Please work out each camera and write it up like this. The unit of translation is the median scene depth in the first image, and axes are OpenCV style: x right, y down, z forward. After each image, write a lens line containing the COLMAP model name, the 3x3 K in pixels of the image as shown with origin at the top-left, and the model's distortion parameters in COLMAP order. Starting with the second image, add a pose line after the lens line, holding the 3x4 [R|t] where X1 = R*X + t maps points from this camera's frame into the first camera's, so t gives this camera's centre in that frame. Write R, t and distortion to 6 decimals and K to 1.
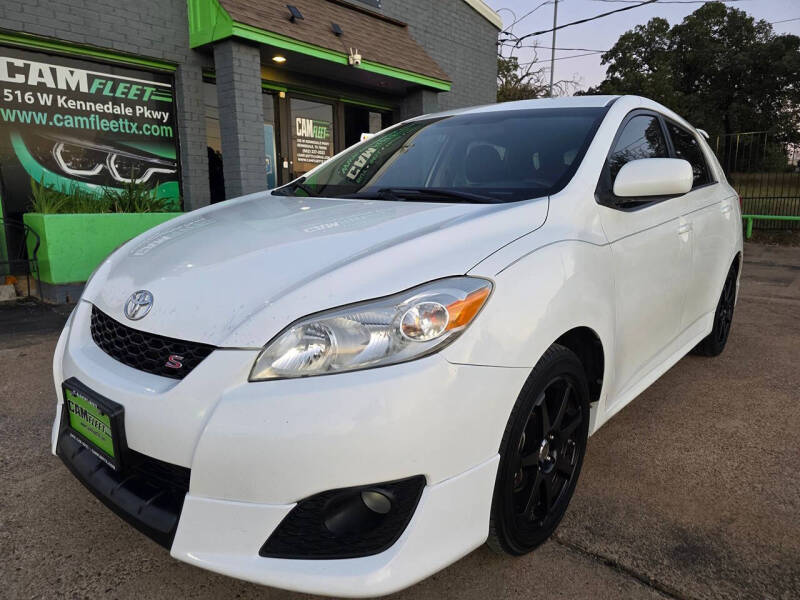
lens RADIAL K [[537.8, 0, 406.8], [0, 537.8, 301.6], [0, 0, 1]] dist [0.051424, -0.046587]
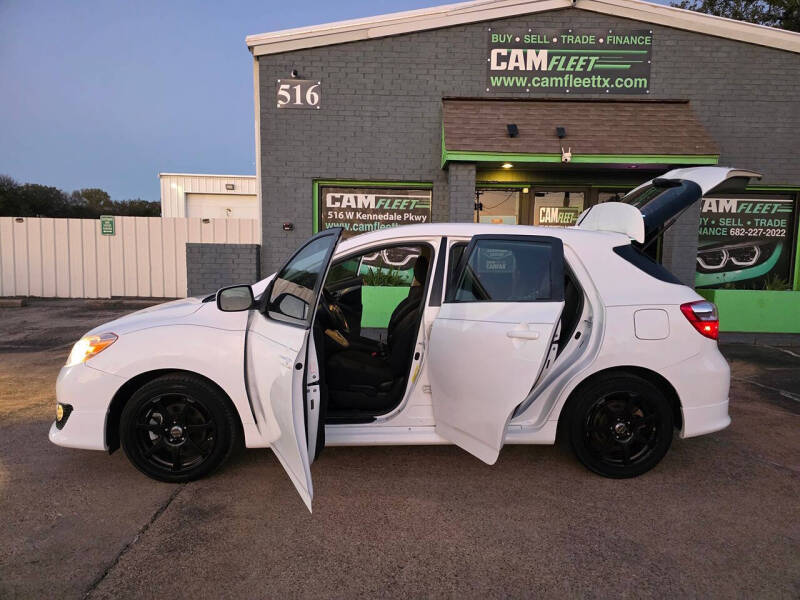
lens RADIAL K [[537.8, 0, 412.9], [0, 537.8, 312.0], [0, 0, 1]] dist [0.051424, -0.046587]
pose [[0.677772, 0.082180, -0.730665, 0.631761], [-0.150295, 0.988237, -0.028265, -0.063496], [0.719748, 0.128972, 0.682151, 0.067068]]
